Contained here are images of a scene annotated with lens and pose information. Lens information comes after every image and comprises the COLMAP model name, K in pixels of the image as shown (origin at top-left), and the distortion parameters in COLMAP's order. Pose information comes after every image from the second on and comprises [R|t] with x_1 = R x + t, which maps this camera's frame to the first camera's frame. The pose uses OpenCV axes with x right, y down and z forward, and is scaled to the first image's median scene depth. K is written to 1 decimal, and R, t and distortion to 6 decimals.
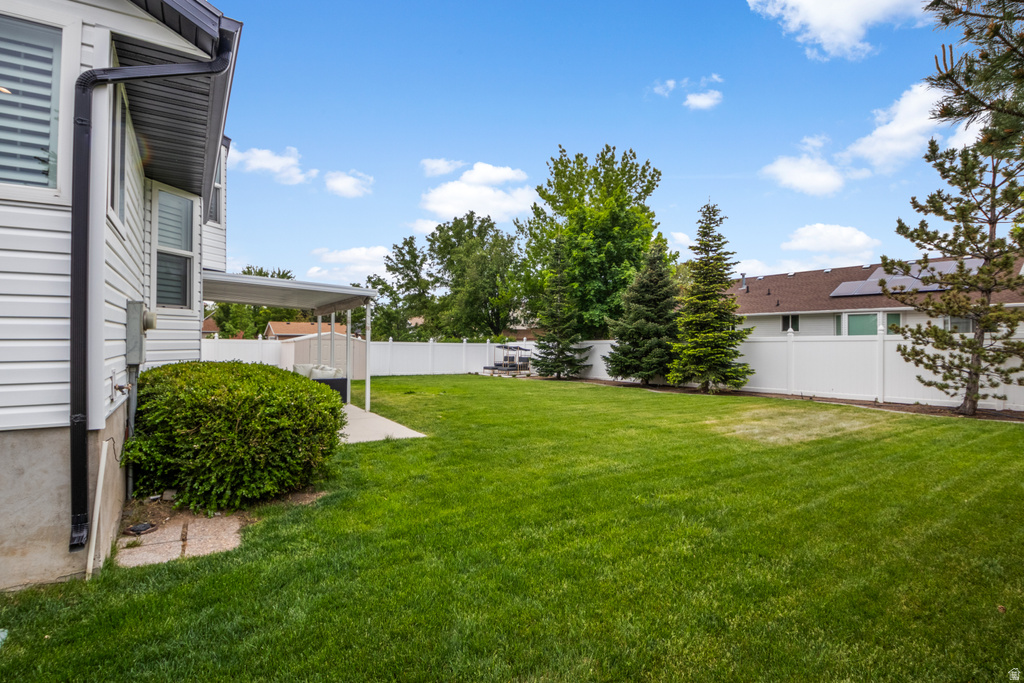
lens RADIAL K [[483.7, 0, 513.7], [0, 483.7, 339.5], [0, 0, 1]] dist [-0.017270, -0.002939]
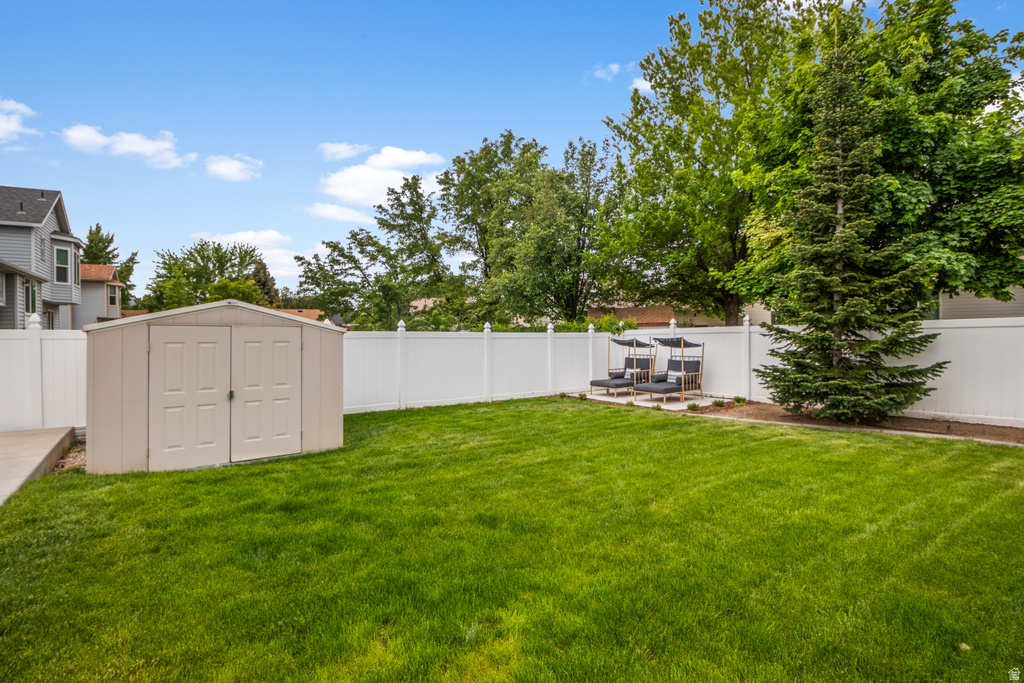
lens RADIAL K [[483.7, 0, 508.4], [0, 483.7, 338.6], [0, 0, 1]] dist [-0.017270, -0.002939]
pose [[0.999701, -0.012436, 0.021063, -0.100787], [0.012084, 0.999786, 0.016778, 0.002550], [-0.021267, -0.016519, 0.999637, 0.328302]]
